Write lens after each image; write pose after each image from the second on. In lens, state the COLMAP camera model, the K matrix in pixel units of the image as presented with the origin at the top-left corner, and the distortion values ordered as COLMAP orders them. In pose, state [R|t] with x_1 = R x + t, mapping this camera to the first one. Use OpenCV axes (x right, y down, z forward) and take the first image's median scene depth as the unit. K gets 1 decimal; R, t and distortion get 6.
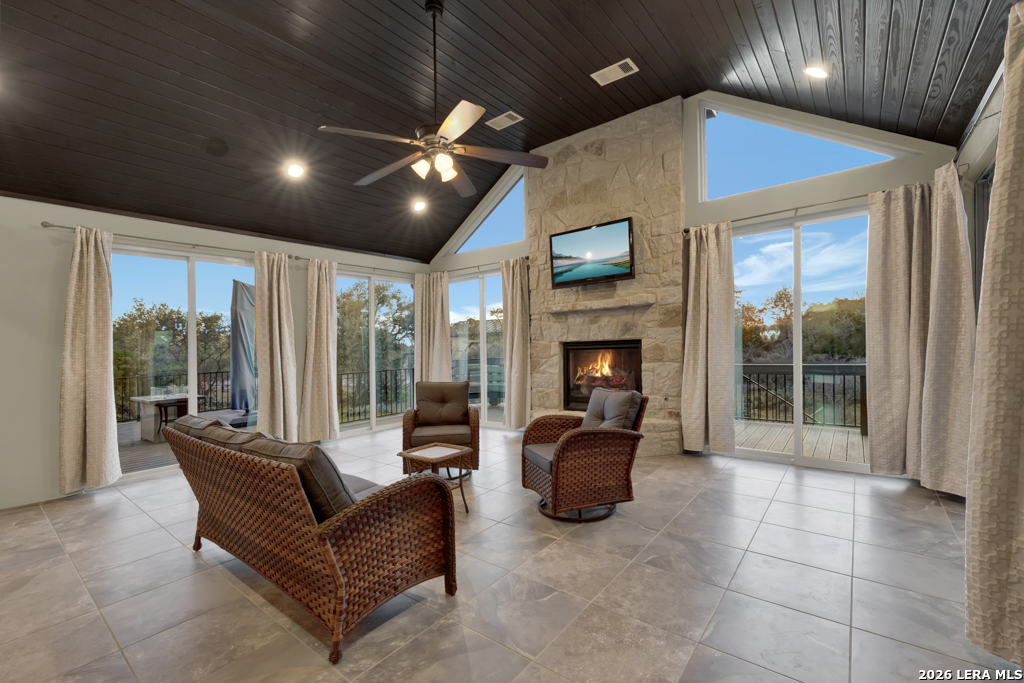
lens RADIAL K [[442.3, 0, 512.0], [0, 442.3, 341.5], [0, 0, 1]] dist [0.013846, -0.000080]
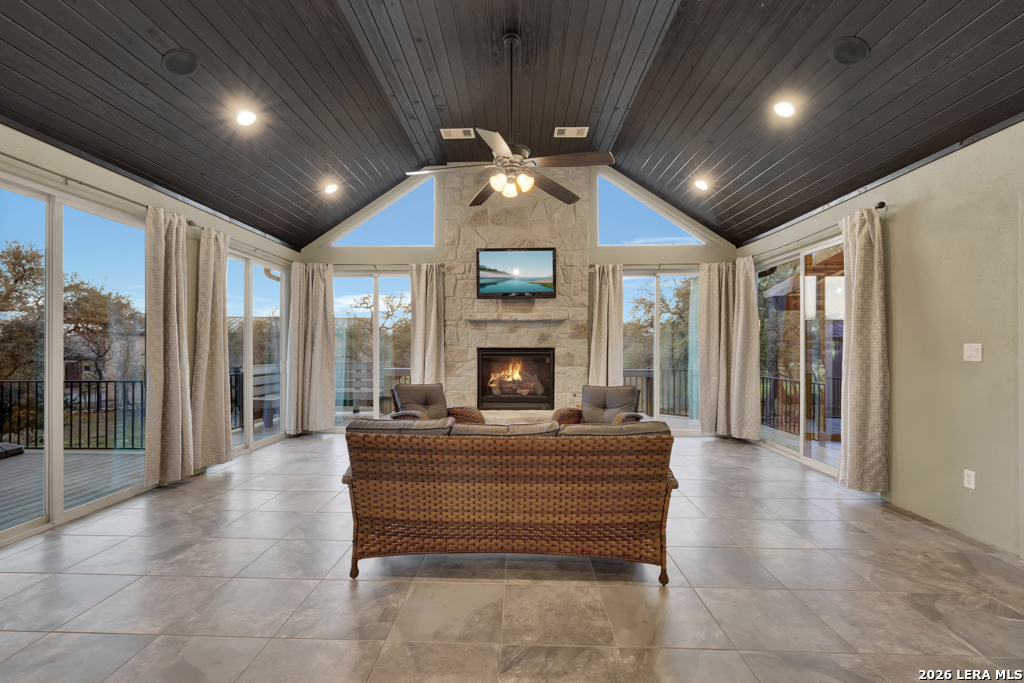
lens RADIAL K [[449.3, 0, 507.6], [0, 449.3, 352.4], [0, 0, 1]] dist [-0.001238, -0.000072]
pose [[0.802947, 0.028978, 0.595345, -0.528316], [-0.031470, 0.999485, -0.006206, 0.018762], [-0.595219, -0.013753, 0.803446, 0.074009]]
